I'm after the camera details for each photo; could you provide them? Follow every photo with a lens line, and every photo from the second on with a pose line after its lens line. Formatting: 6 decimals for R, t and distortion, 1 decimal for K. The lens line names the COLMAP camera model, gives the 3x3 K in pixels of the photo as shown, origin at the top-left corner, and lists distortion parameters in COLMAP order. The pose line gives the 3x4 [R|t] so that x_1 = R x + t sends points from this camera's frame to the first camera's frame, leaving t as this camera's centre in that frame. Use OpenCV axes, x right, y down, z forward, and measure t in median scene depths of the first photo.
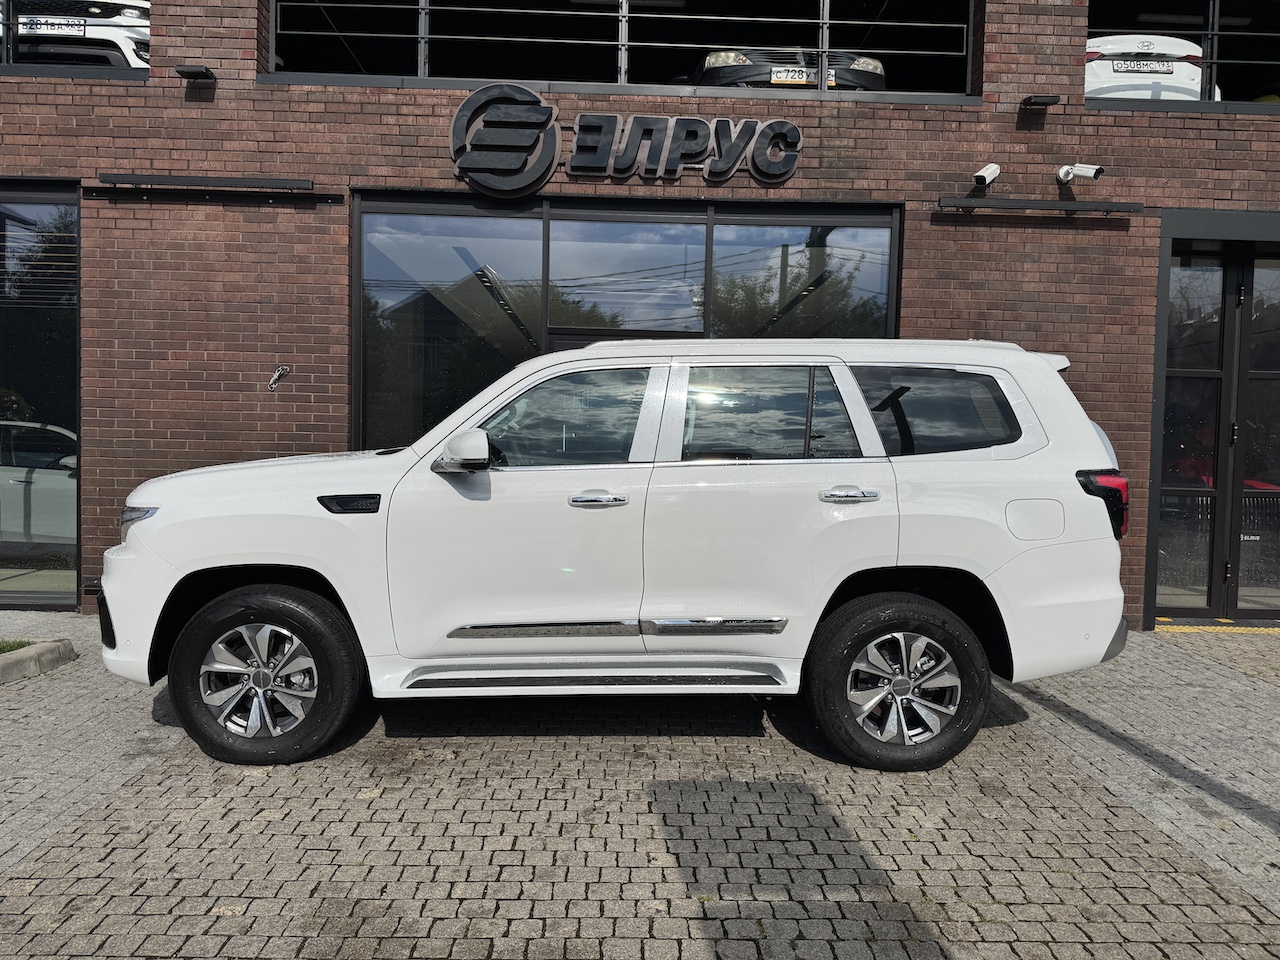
lens RADIAL K [[904.4, 0, 637.6], [0, 904.4, 481.6], [0, 0, 1]] dist [0.011514, -0.020529]
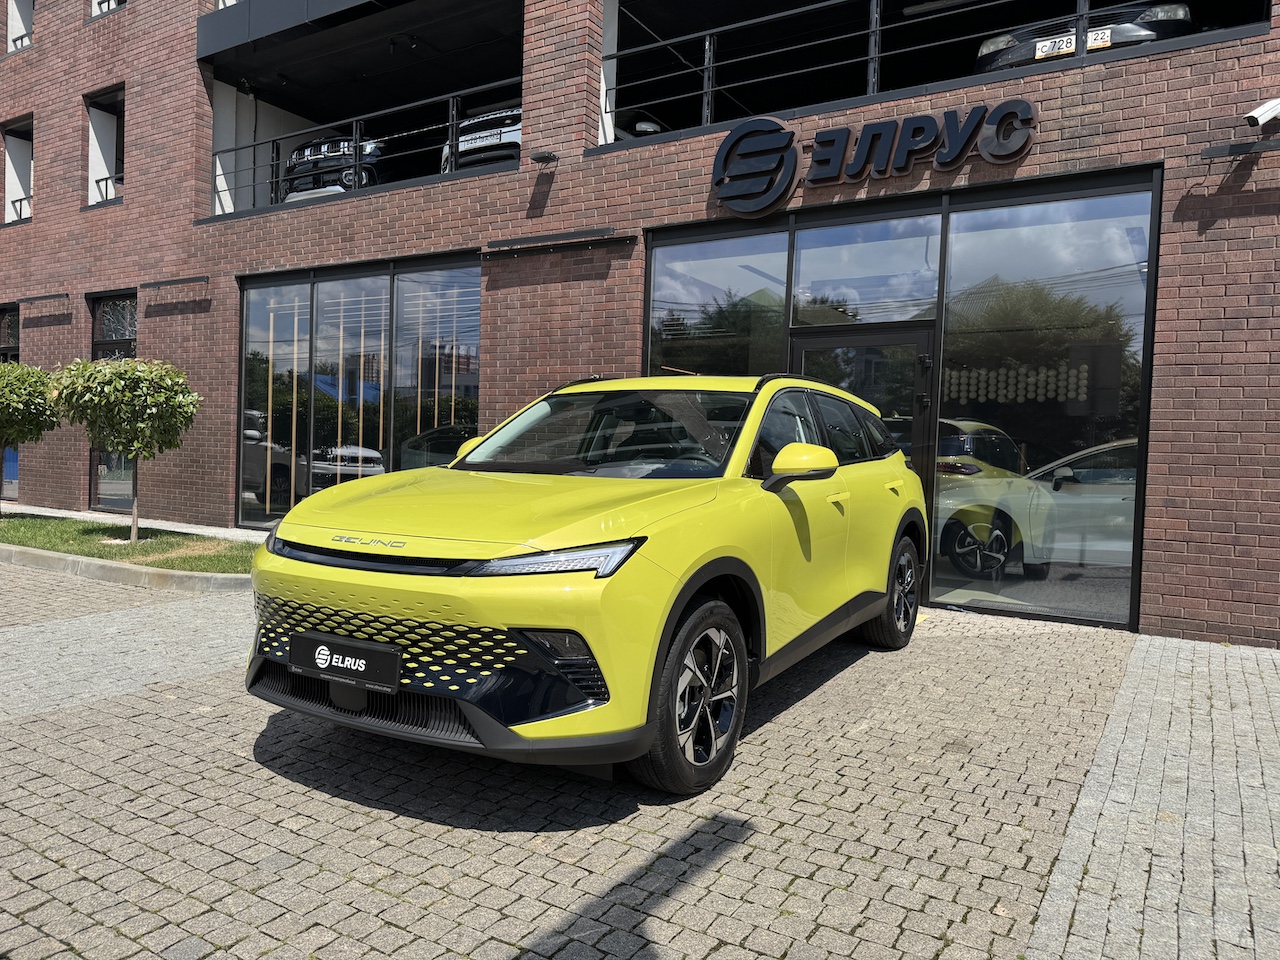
lens RADIAL K [[904.4, 0, 636.8], [0, 904.4, 488.2], [0, 0, 1]] dist [0.011514, -0.020529]
pose [[0.834705, 0.023931, -0.550177, 0.364164], [-0.033509, 0.999411, -0.007368, 0.040075], [0.549677, 0.024586, 0.835015, -0.026800]]
